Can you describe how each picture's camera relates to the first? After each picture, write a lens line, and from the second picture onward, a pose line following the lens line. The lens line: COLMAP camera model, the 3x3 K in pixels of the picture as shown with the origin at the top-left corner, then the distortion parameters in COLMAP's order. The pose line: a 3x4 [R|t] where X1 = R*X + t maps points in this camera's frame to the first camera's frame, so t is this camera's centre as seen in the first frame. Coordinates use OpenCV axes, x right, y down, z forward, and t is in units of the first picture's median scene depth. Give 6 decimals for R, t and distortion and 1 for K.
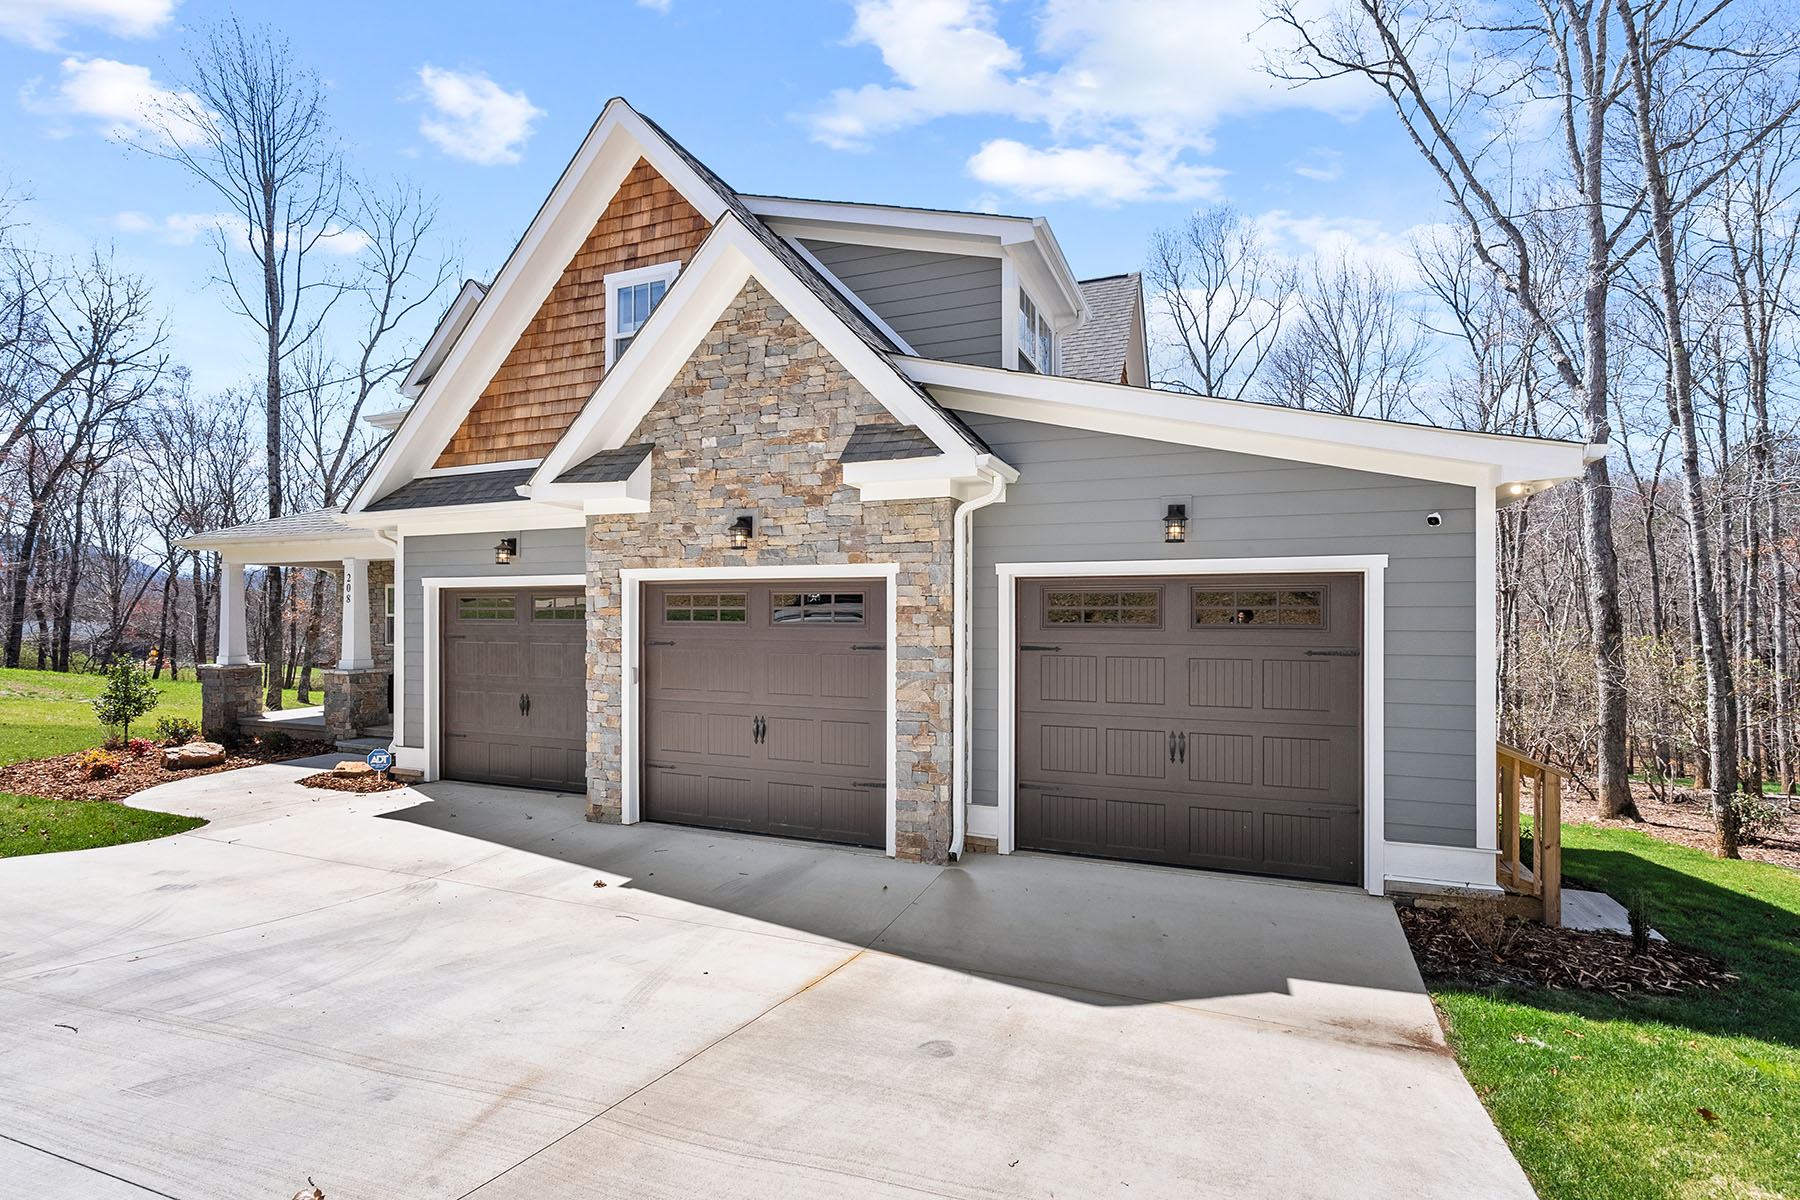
lens RADIAL K [[823.8, 0, 842.8], [0, 823.8, 583.7], [0, 0, 1]] dist [-0.008820, 0.000641]
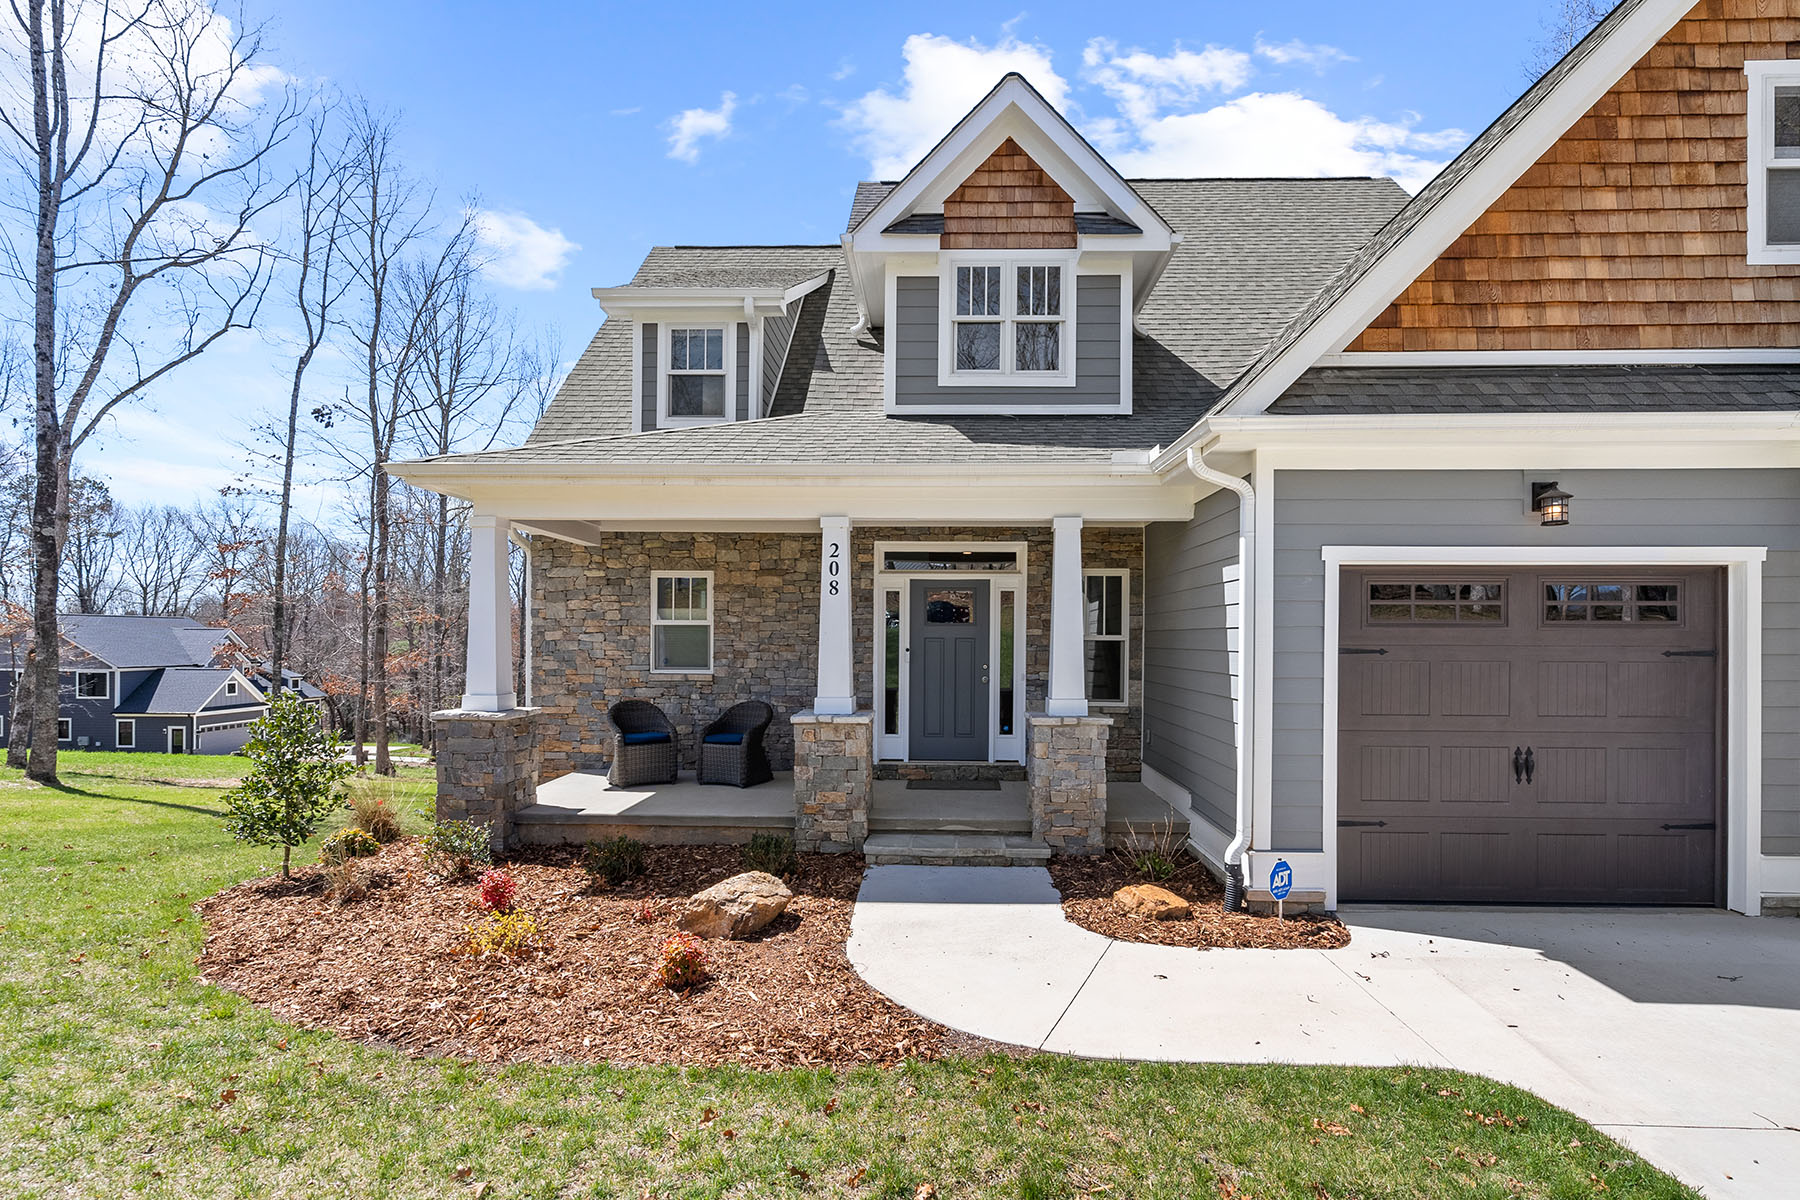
lens RADIAL K [[823.8, 0, 902.2], [0, 823.8, 606.7], [0, 0, 1]] dist [-0.008820, 0.000641]
pose [[0.930688, -0.003074, 0.365800, -0.922967], [-0.006879, 0.999641, 0.025904, 0.020782], [-0.365749, -0.026625, 0.930333, 0.541857]]
